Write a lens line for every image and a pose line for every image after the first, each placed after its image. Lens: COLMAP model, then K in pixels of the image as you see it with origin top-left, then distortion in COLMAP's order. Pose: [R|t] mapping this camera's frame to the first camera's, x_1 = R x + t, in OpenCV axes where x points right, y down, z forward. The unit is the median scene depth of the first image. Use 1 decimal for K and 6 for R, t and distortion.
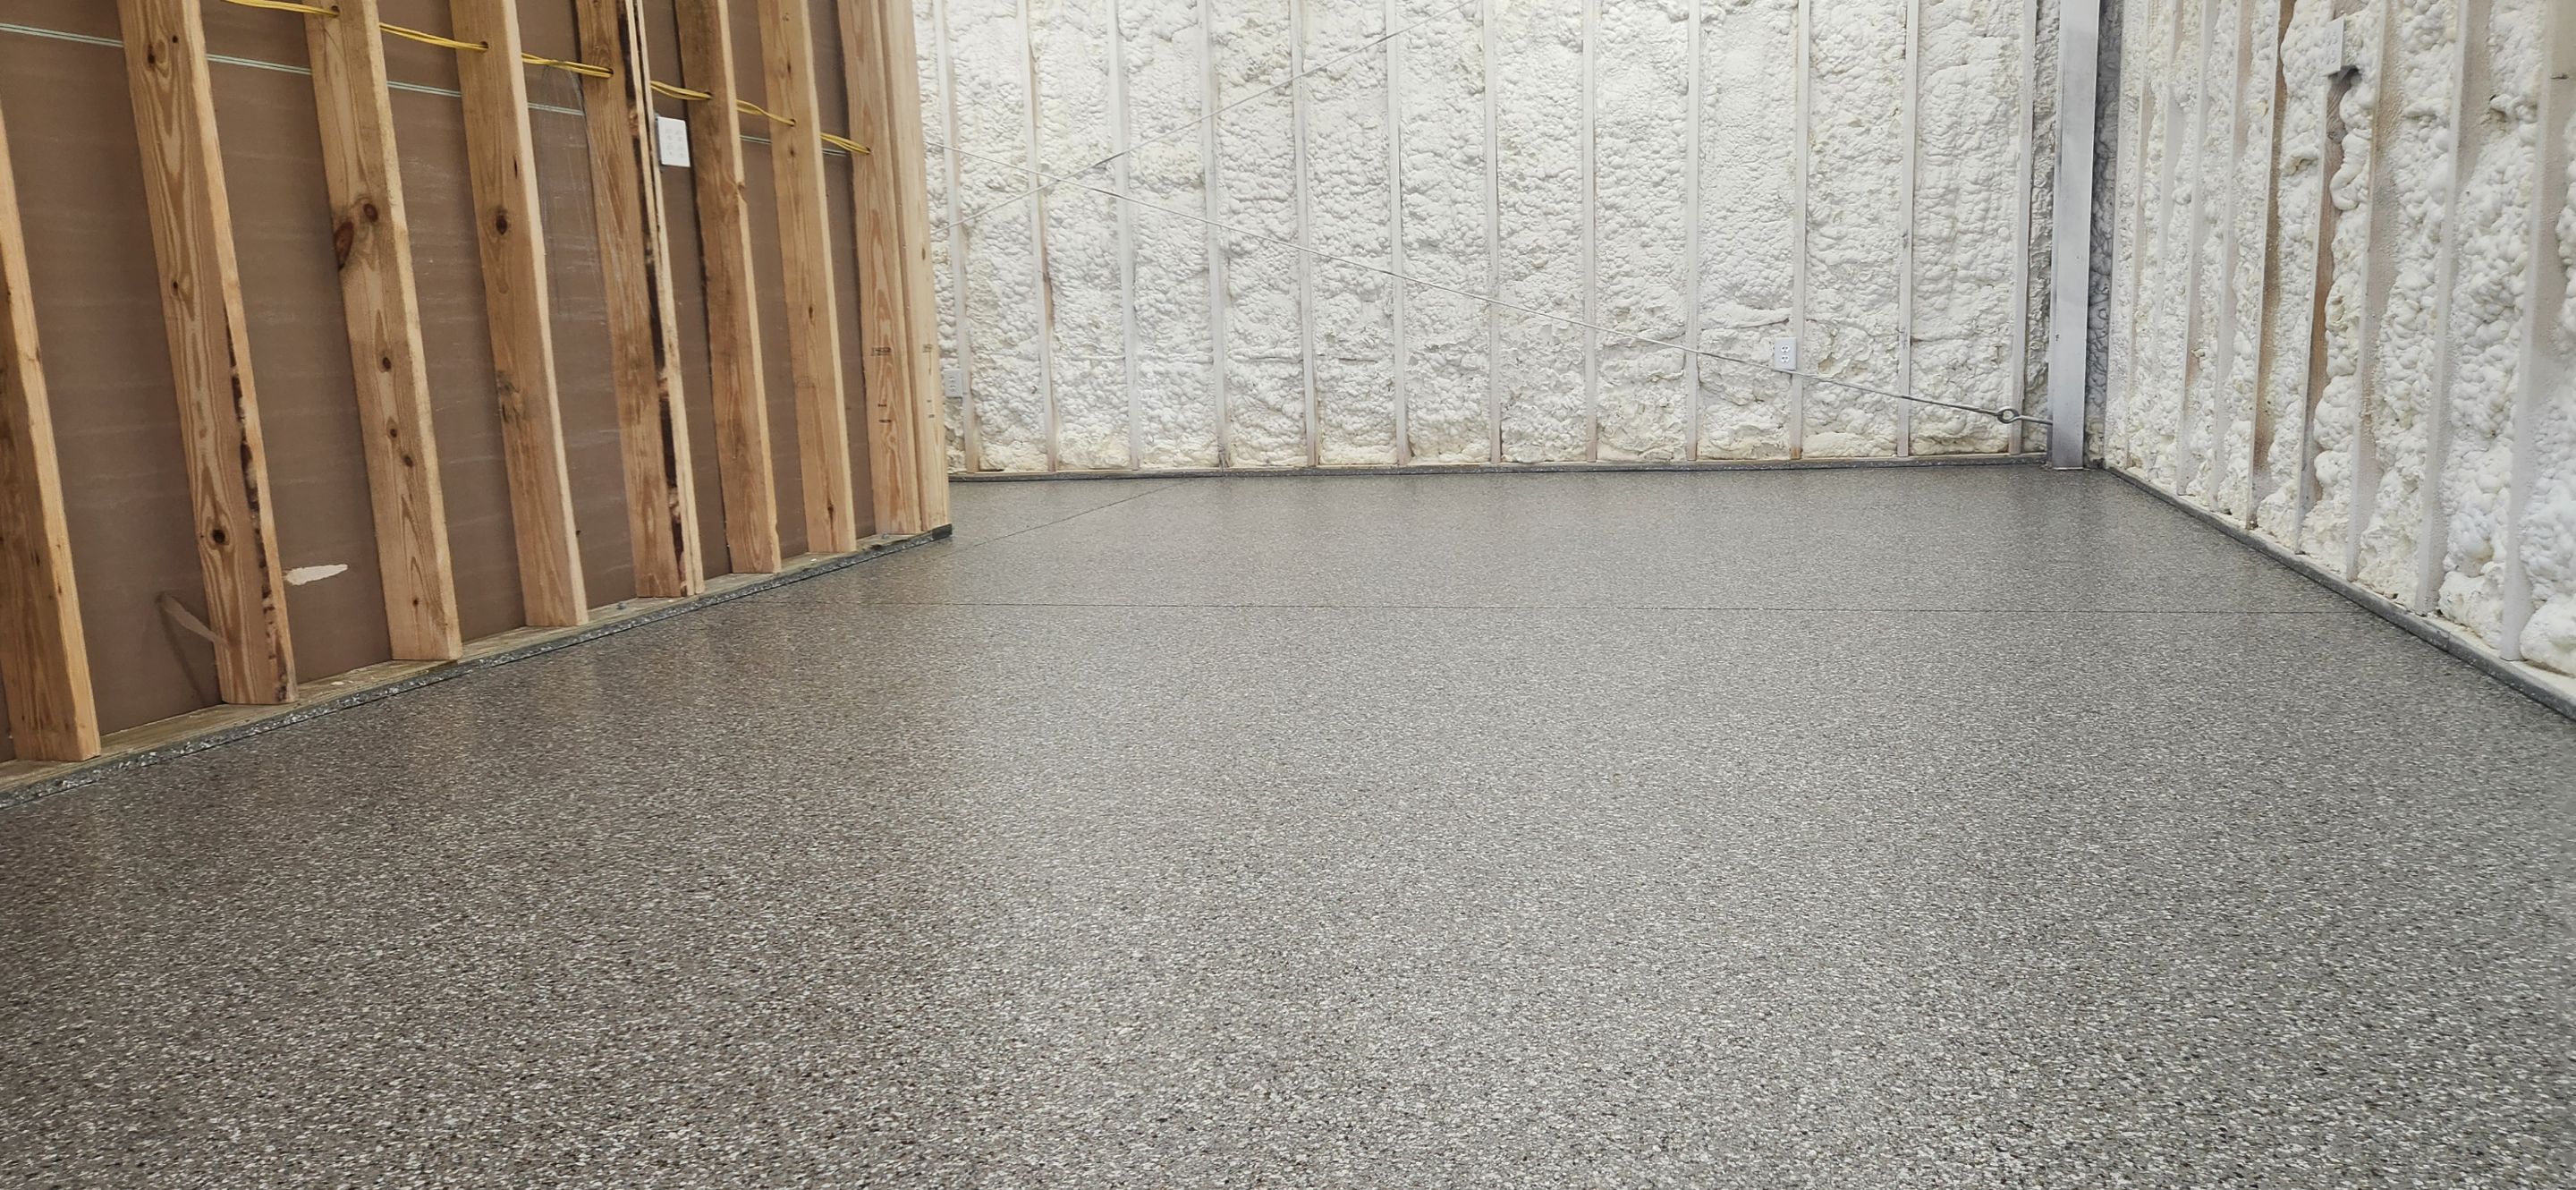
lens RADIAL K [[1755.0, 0, 1304.5], [0, 1755.0, 603.7], [0, 0, 1]] dist [0.094210, -0.089601]
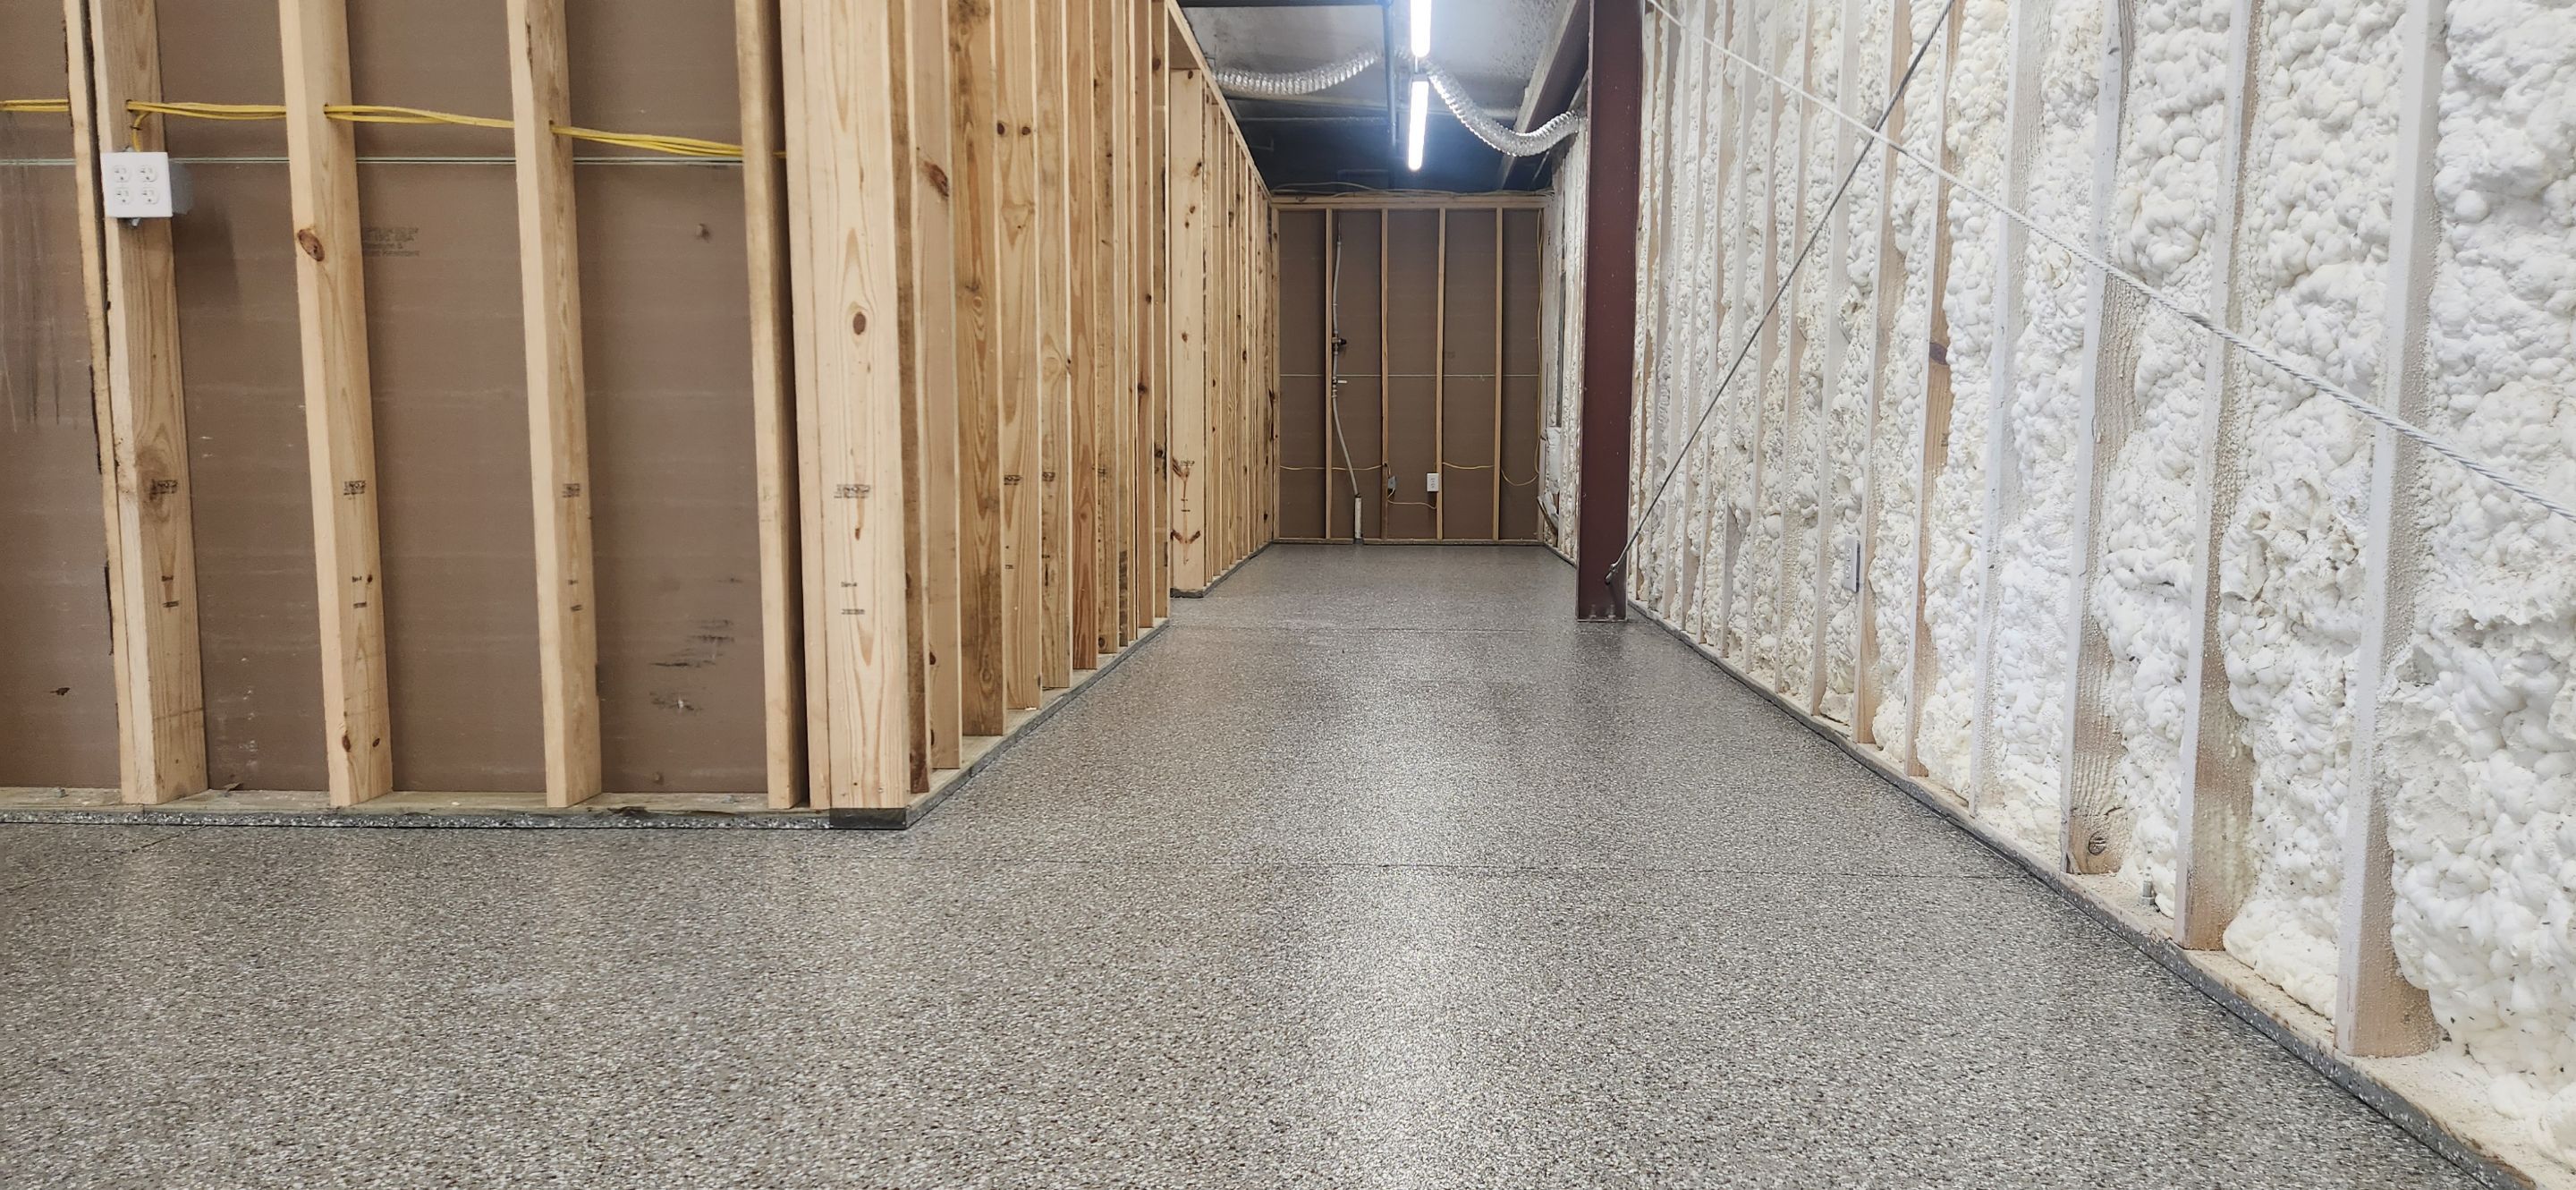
lens RADIAL K [[1755.0, 0, 1304.5], [0, 1755.0, 603.7], [0, 0, 1]] dist [0.094210, -0.089601]
pose [[0.188934, 0.128741, -0.973514, 0.298367], [-0.169092, 0.980826, 0.096891, -0.156243], [0.967322, 0.146307, 0.207081, 0.856410]]
